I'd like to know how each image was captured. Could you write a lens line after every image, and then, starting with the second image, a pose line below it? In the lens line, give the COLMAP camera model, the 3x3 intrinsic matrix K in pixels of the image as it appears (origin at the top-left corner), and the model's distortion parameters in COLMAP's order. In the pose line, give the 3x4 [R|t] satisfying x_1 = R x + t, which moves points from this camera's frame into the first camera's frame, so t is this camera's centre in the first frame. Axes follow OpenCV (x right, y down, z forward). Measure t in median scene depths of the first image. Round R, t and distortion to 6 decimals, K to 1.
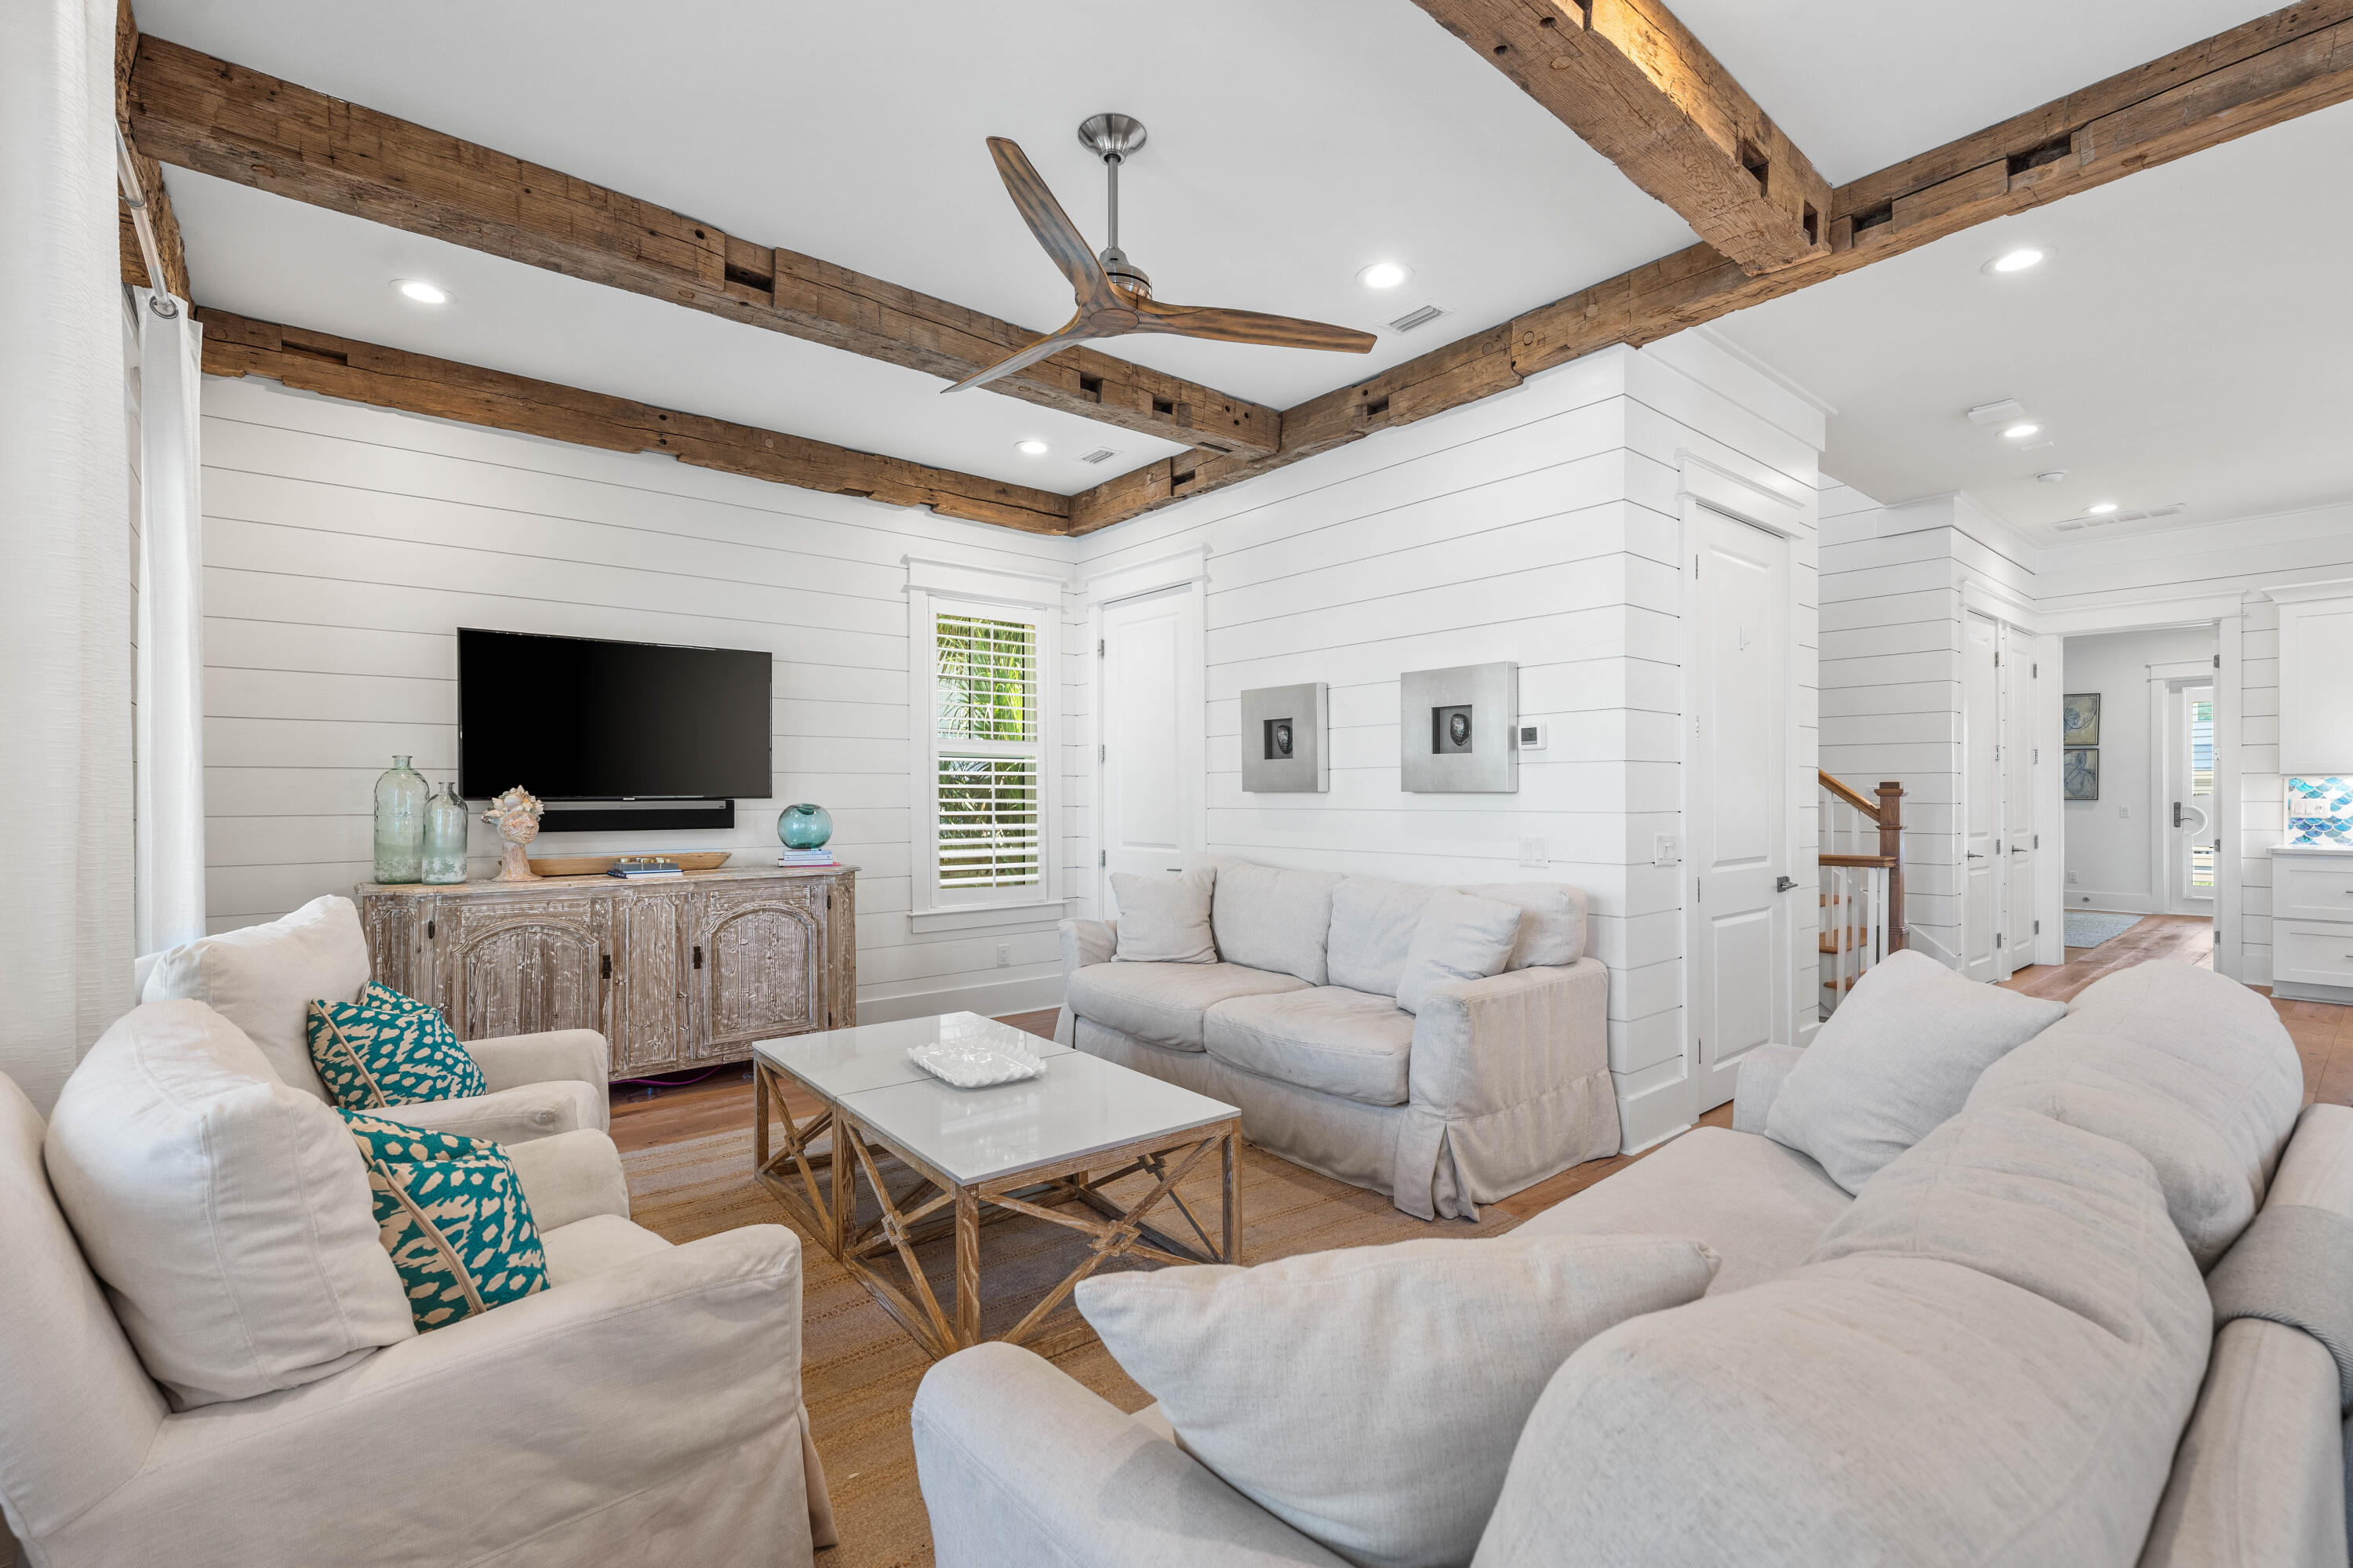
lens RADIAL K [[999.1, 0, 1187.0], [0, 999.1, 792.2], [0, 0, 1]] dist [-0.001440, -0.000529]
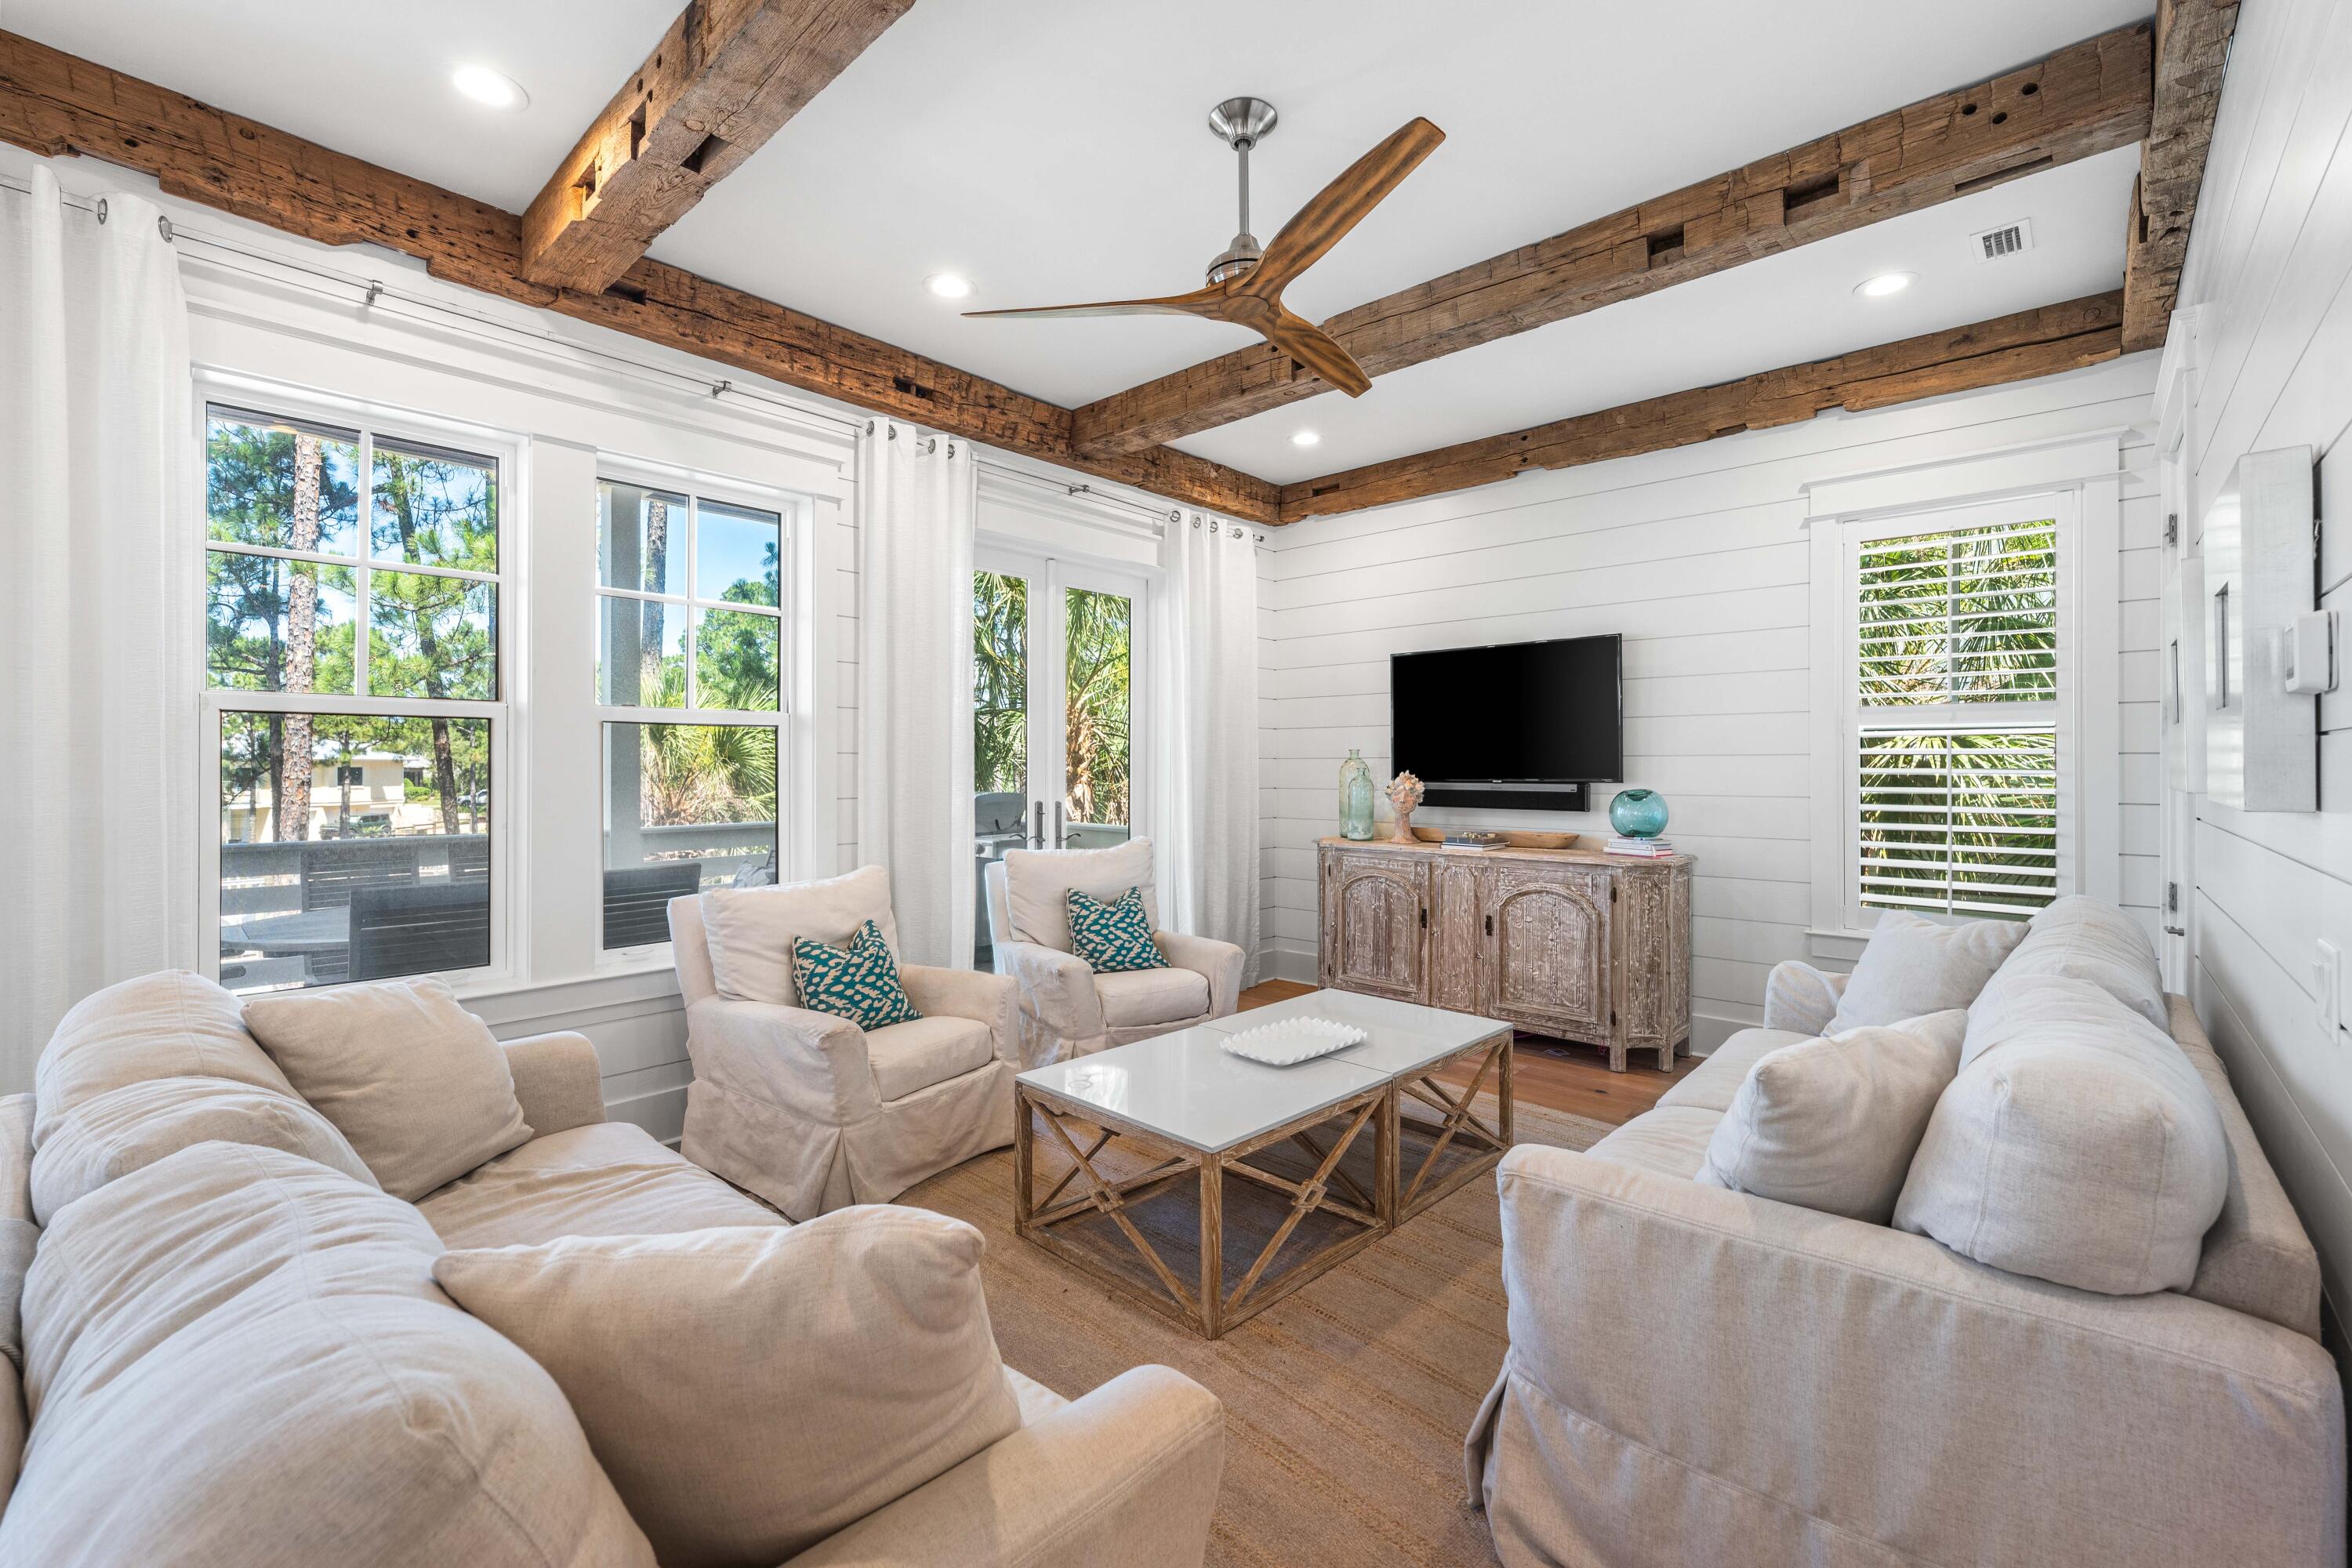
lens RADIAL K [[998.7, 0, 1191.9], [0, 998.7, 765.9], [0, 0, 1]] dist [-0.001440, -0.000529]
pose [[0.147433, 0.003627, -0.989065, 0.547399], [0.002574, 0.999988, 0.004051, -0.017284], [0.989069, -0.003144, 0.147422, 0.494719]]
